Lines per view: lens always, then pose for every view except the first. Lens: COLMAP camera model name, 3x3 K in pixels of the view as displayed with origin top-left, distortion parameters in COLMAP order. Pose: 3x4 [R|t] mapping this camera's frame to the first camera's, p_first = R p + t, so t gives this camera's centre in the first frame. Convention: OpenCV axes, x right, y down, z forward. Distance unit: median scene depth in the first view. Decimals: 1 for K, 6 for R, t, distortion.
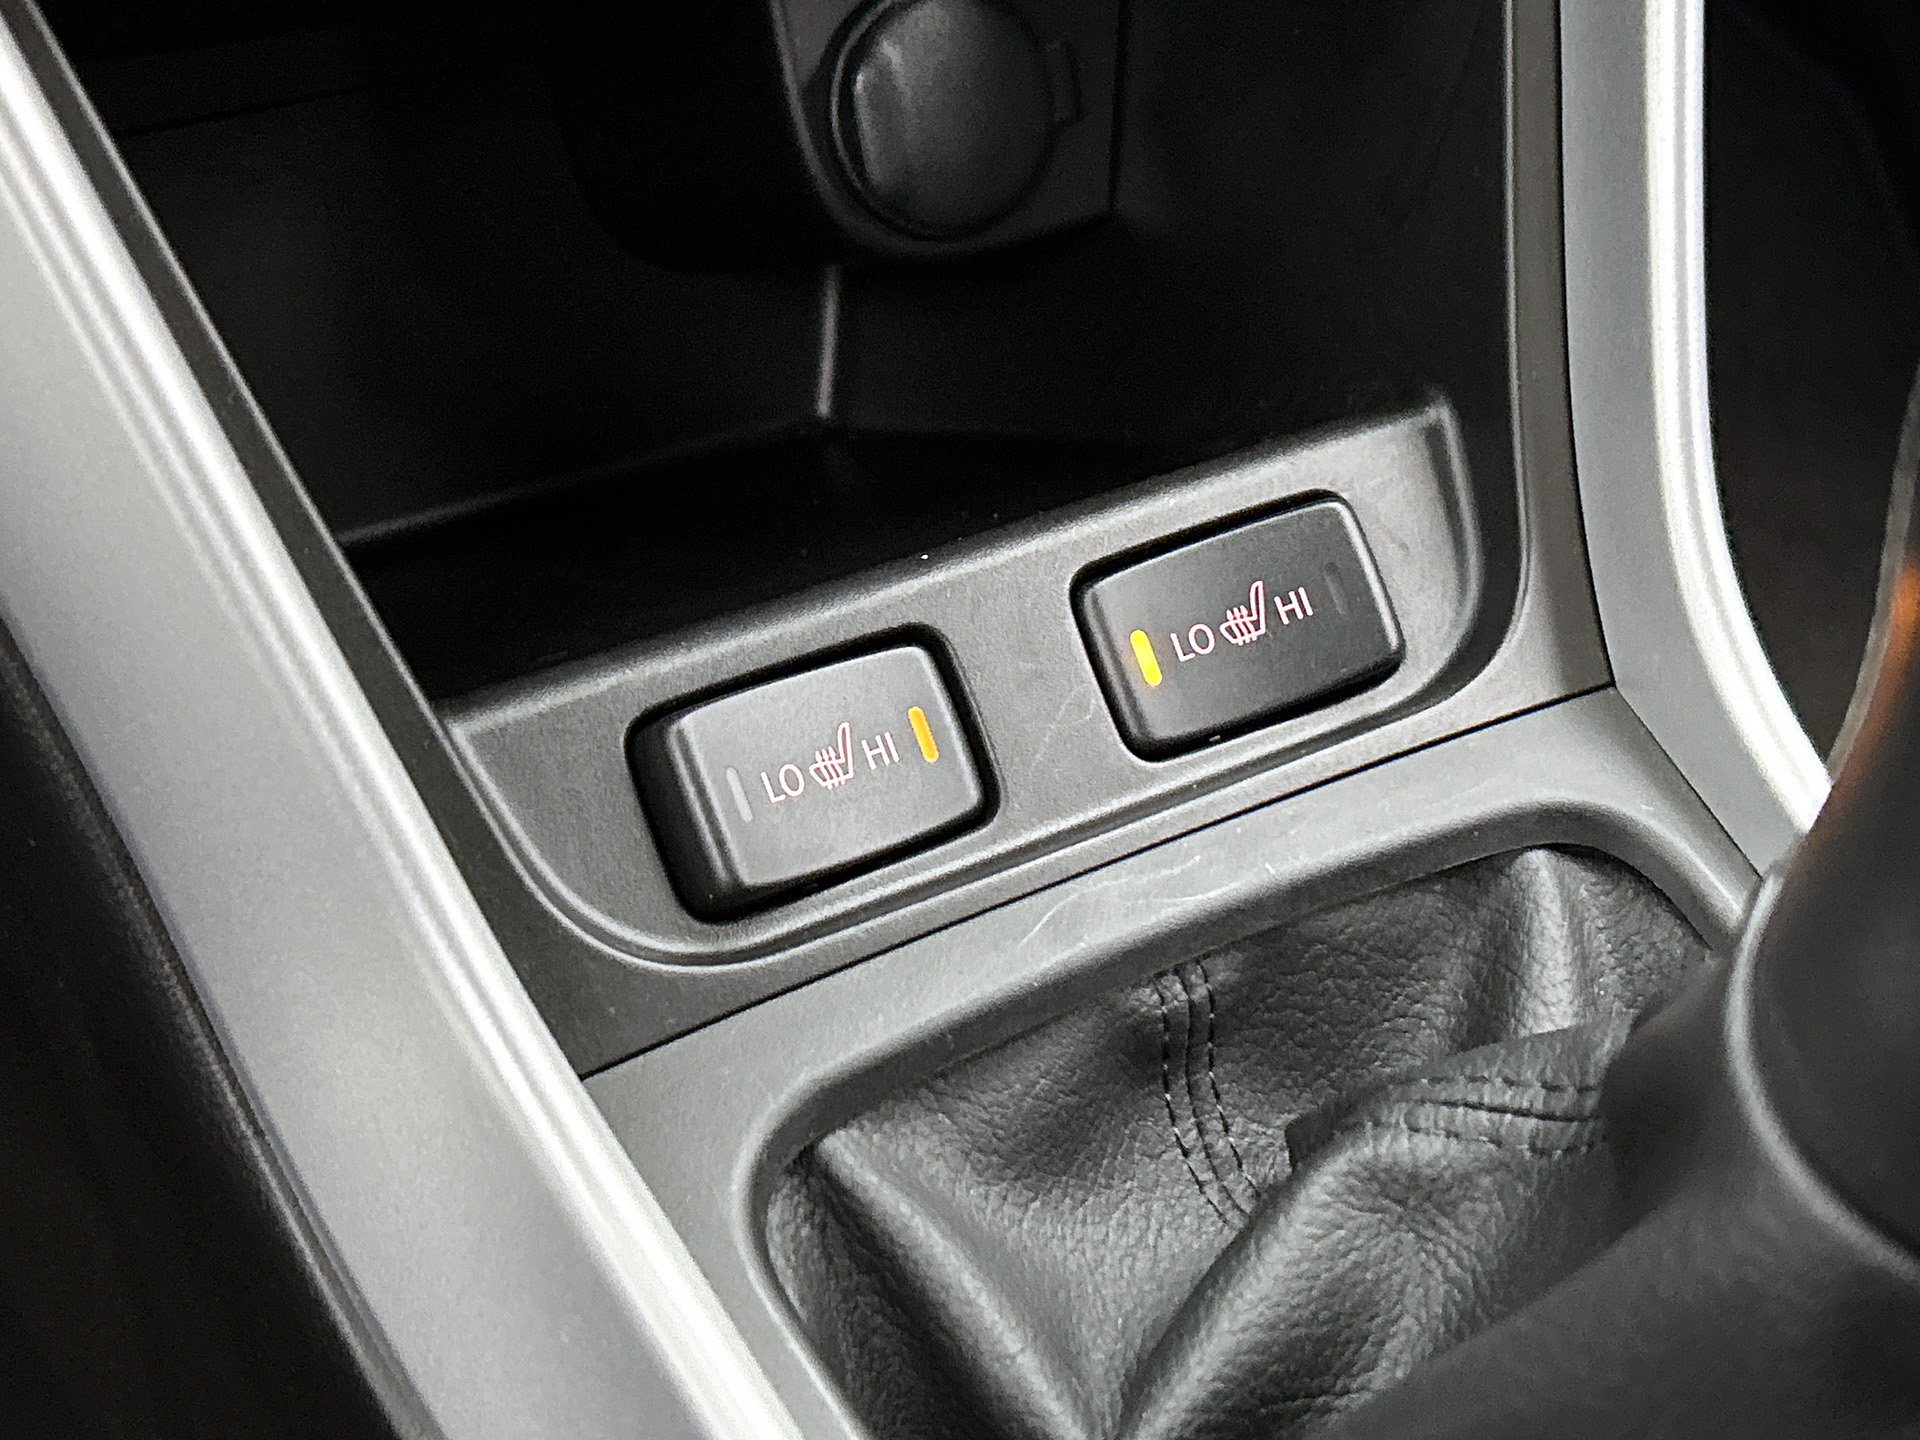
lens RADIAL K [[2800.8, 0, 954.3], [0, 2800.8, 723.1], [0, 0, 1]] dist [0.097056, -0.022258]
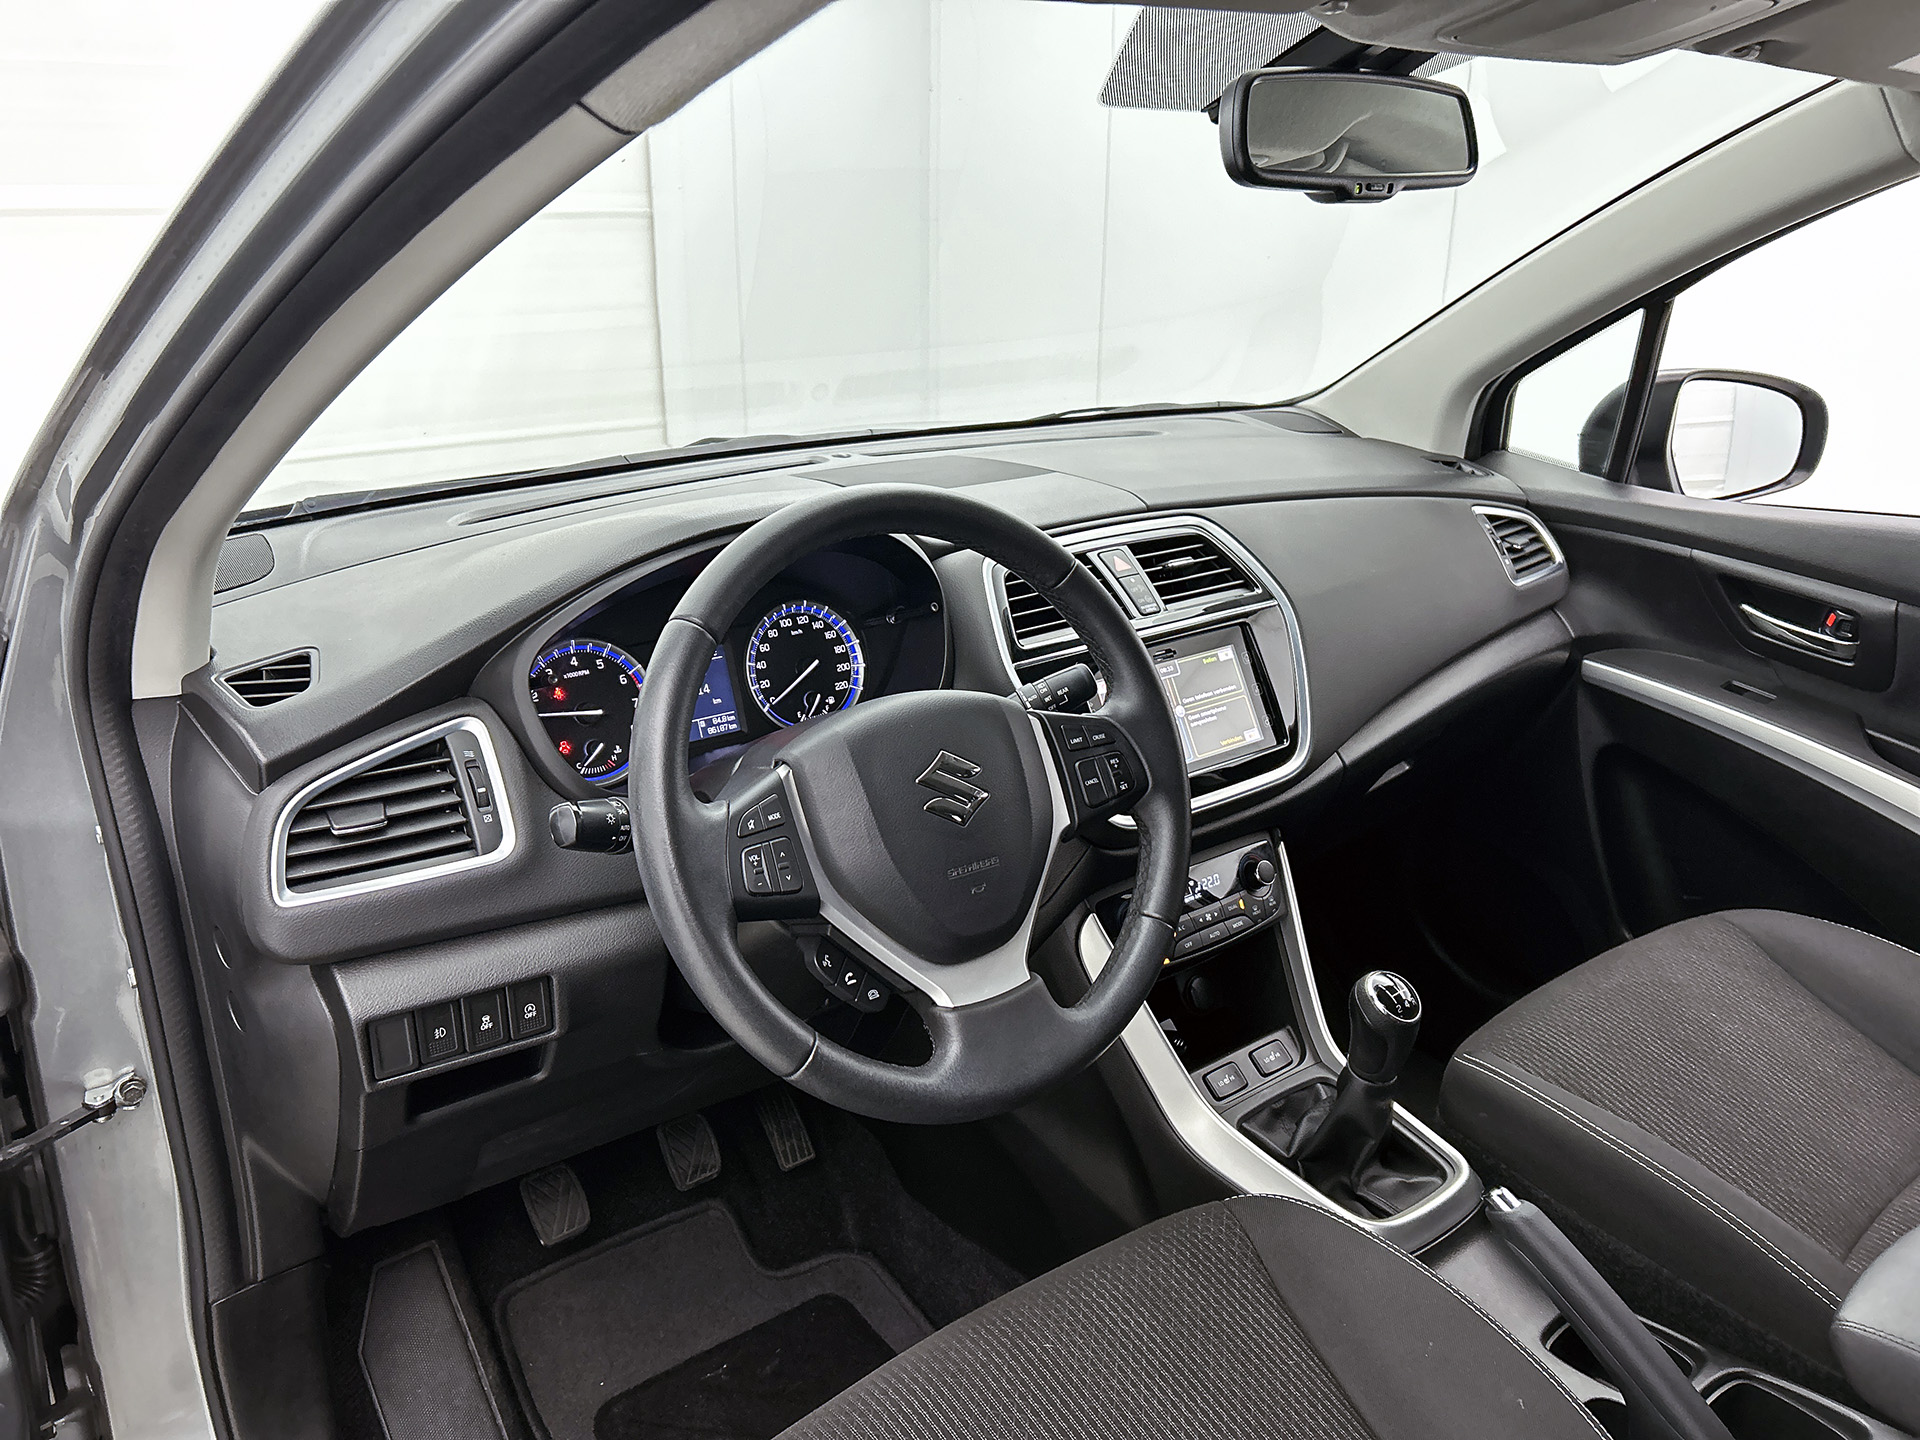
lens RADIAL K [[1427.5, 0, 957.0], [0, 1427.5, 718.7], [0, 0, 1]] dist [0.083396, -0.176702]
pose [[0.989070, -0.120179, 0.085431, -0.963831], [0.144023, 0.911595, -0.385035, 0.505839], [-0.031606, 0.393130, 0.918939, -2.887957]]
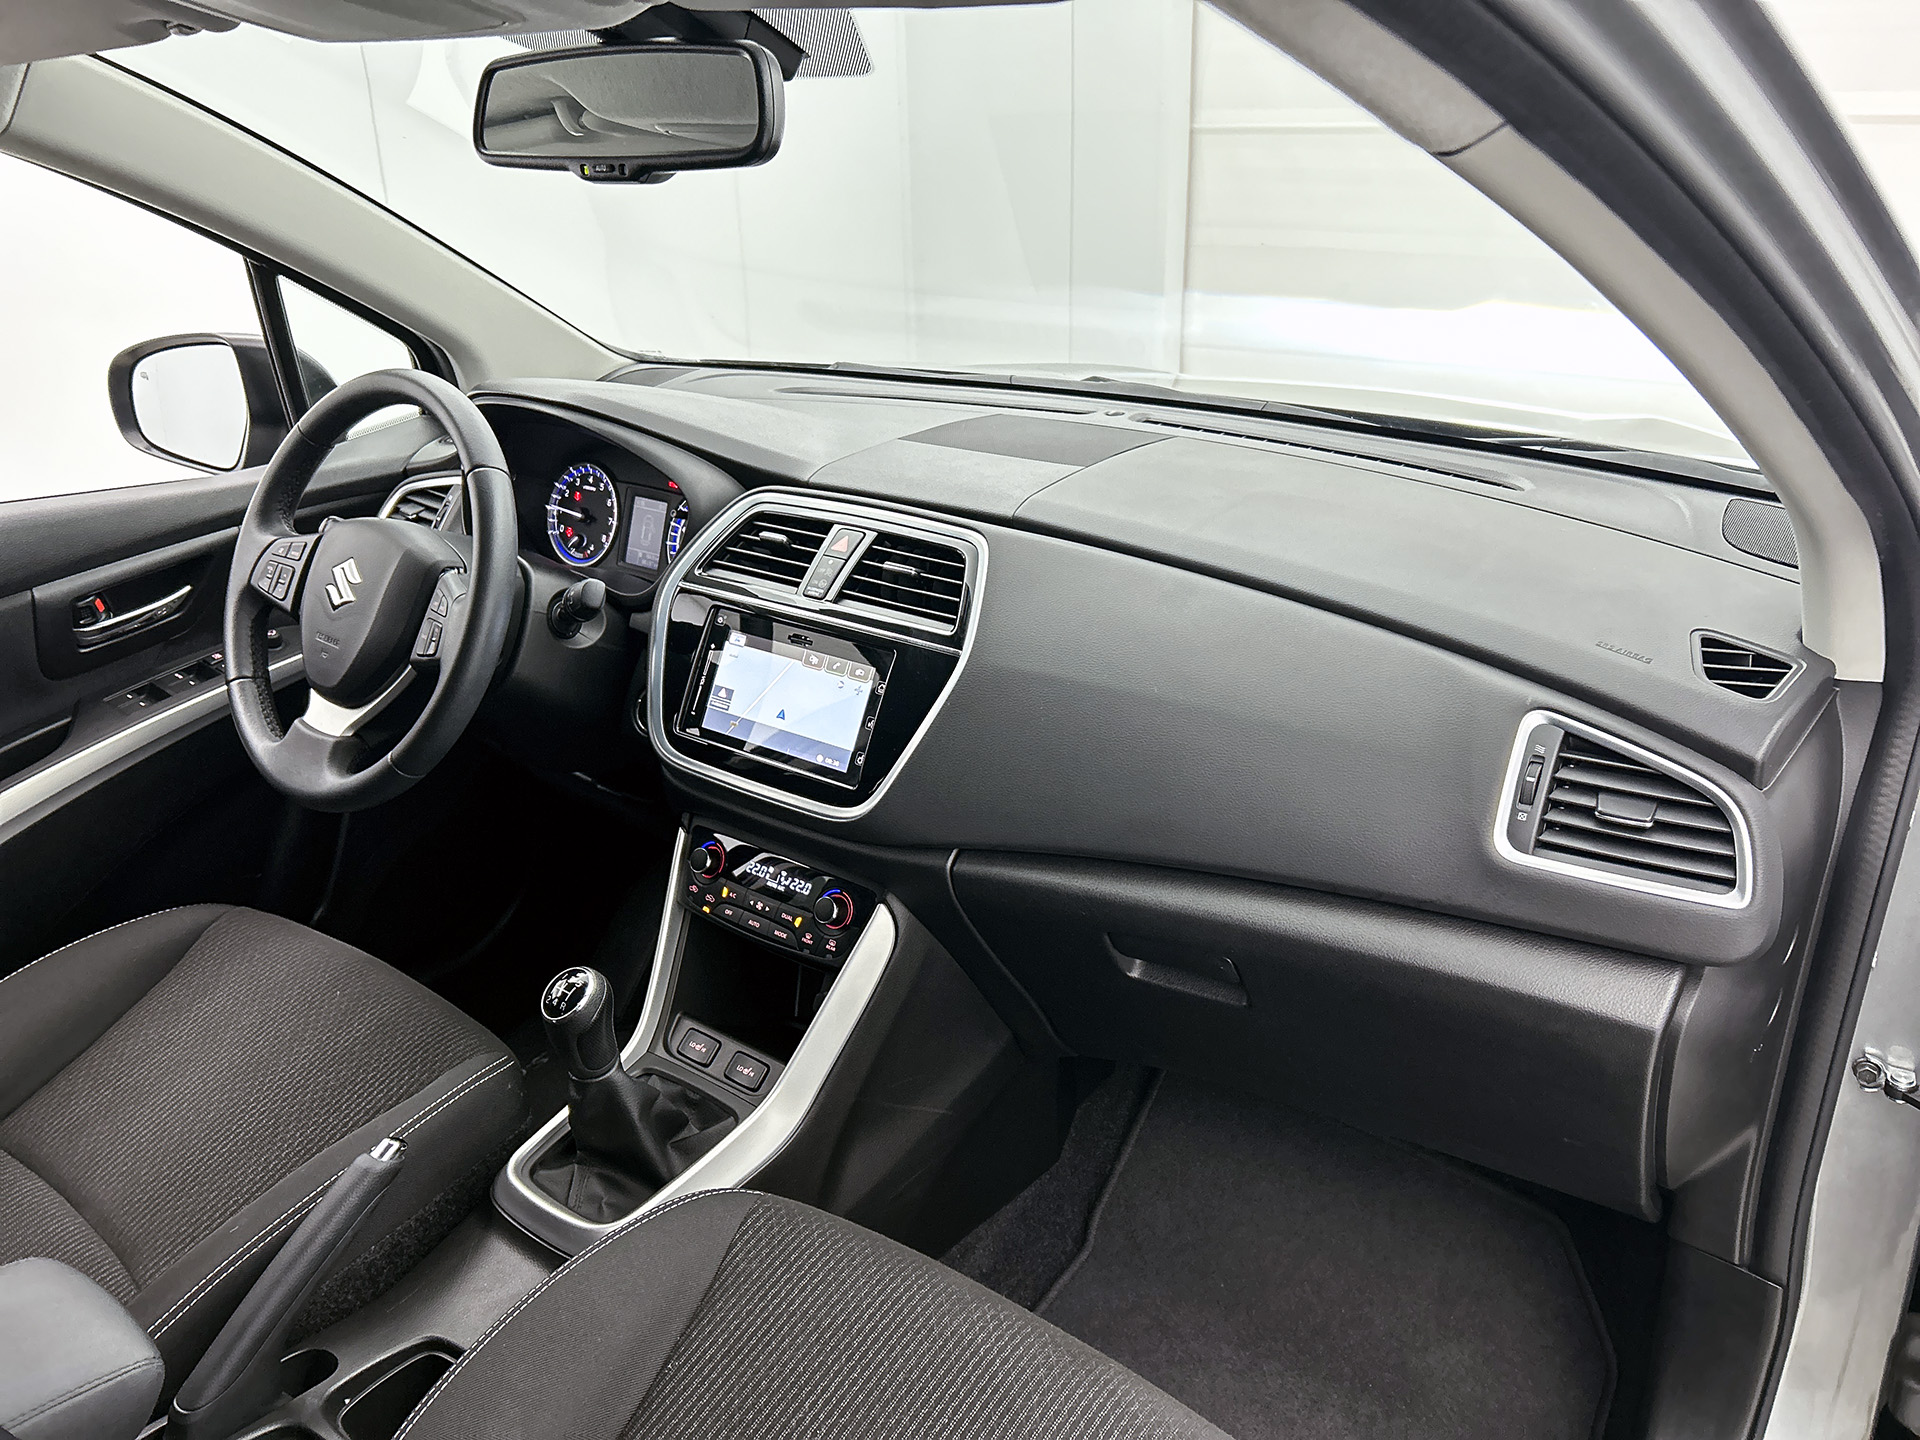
lens RADIAL K [[1458.5, 0, 966.3], [0, 1458.5, 721.6], [0, 0, 1]] dist [0.010892, -0.036308]
pose [[0.380006, 0.278365, -0.882104, 3.470252], [-0.595634, 0.803250, -0.003115, -1.106515], [0.707683, 0.526595, 0.471044, -0.839516]]
